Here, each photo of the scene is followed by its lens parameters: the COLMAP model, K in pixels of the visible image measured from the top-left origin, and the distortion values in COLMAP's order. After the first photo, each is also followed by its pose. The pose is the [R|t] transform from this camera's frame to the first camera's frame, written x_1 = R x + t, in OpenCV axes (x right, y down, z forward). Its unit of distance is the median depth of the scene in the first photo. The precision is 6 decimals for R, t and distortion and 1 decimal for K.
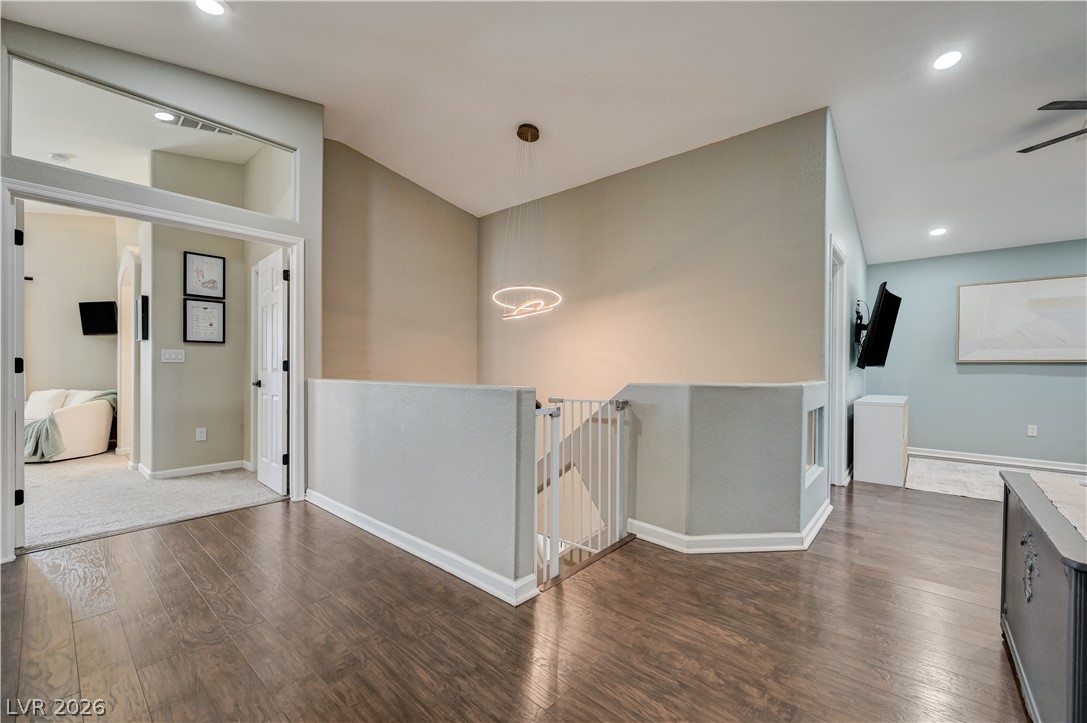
lens RADIAL K [[429.3, 0, 550.5], [0, 429.3, 367.3], [0, 0, 1]] dist [-0.000846, -0.000243]
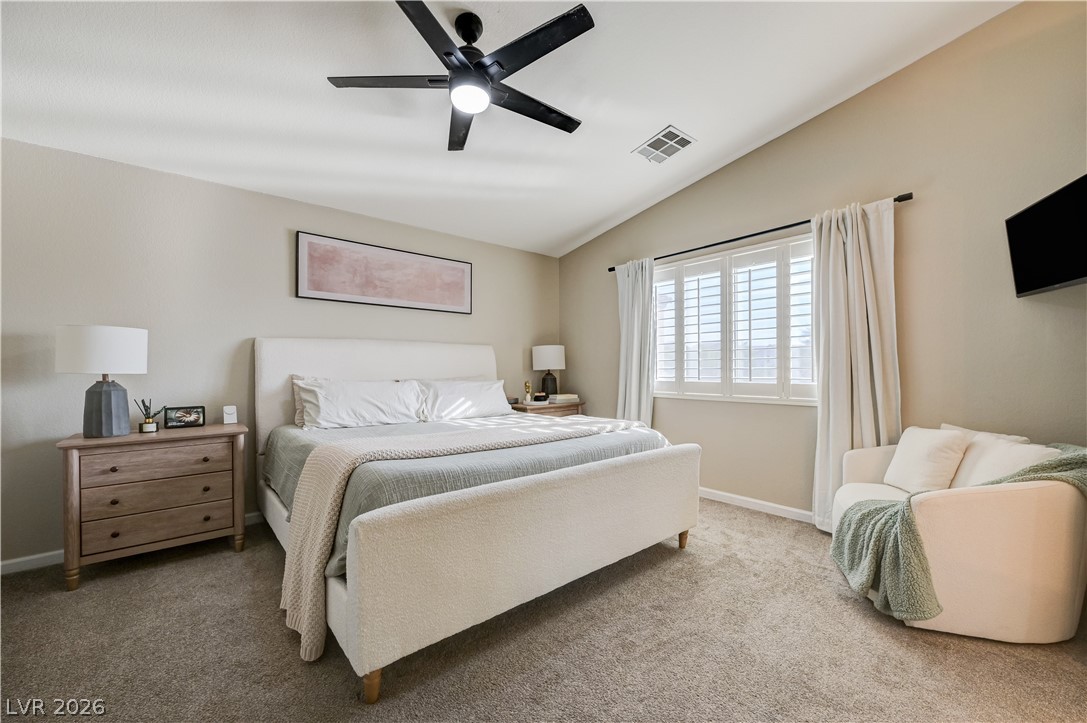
lens RADIAL K [[441.4, 0, 549.7], [0, 441.4, 362.8], [0, 0, 1]] dist [0.000153, -0.000098]
pose [[-0.153062, -0.008651, -0.988179, -0.730082], [-0.003187, 0.999961, -0.008260, -0.010315], [0.988211, 0.001885, -0.153084, 0.748073]]
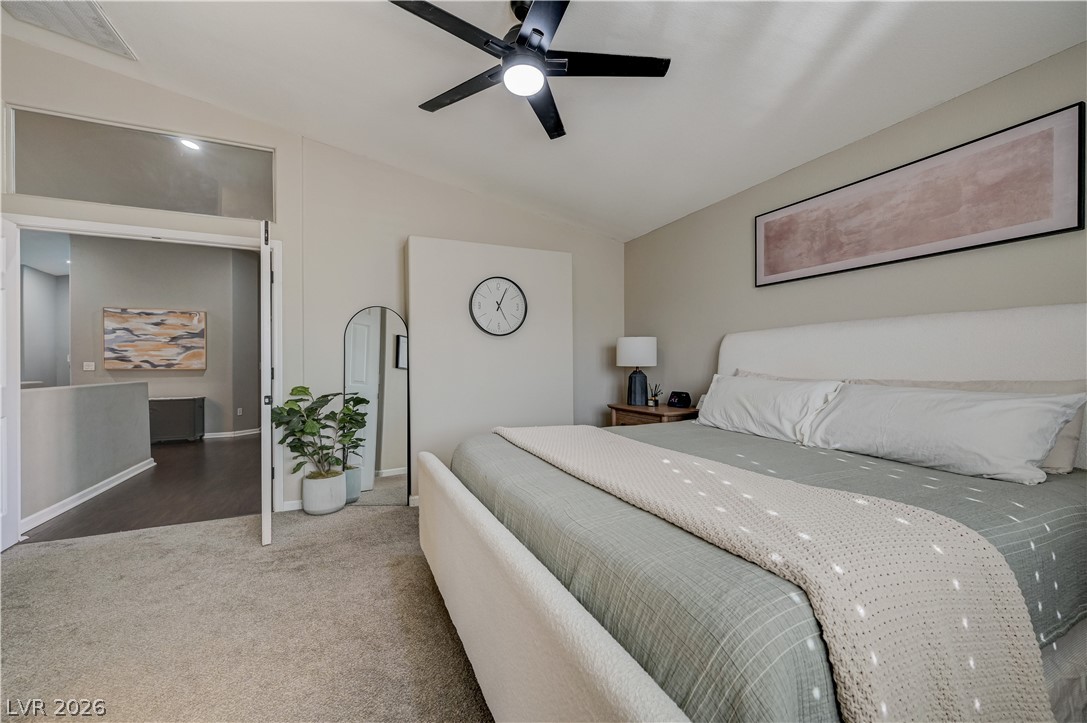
lens RADIAL K [[441.4, 0, 549.7], [0, 441.4, 362.8], [0, 0, 1]] dist [0.000153, -0.000098]
pose [[-0.903600, 0.006433, 0.428328, -2.083252], [0.007781, 0.999969, 0.001395, -0.007892], [-0.428306, 0.004593, -0.903622, 1.229704]]
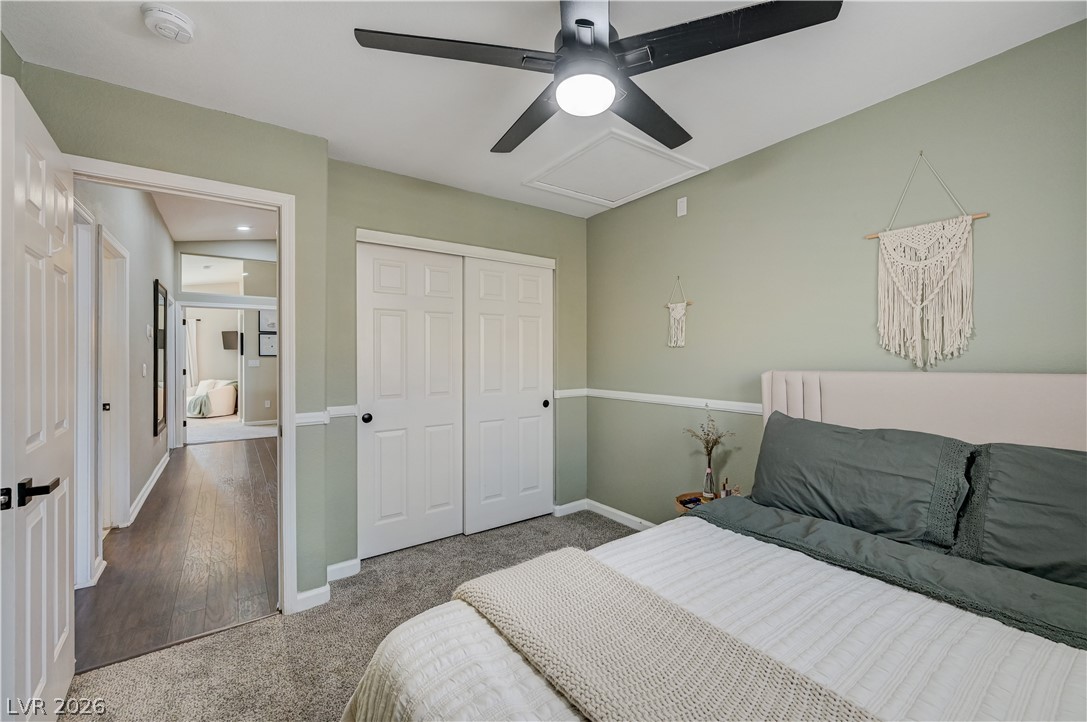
lens RADIAL K [[441.4, 0, 549.7], [0, 441.4, 362.3], [0, 0, 1]] dist [0.000153, -0.000098]
pose [[0.970915, 0.005596, -0.239359, 0.772075], [-0.004263, 0.999972, 0.006086, -0.043686], [0.239387, -0.004888, 0.970912, -0.530232]]
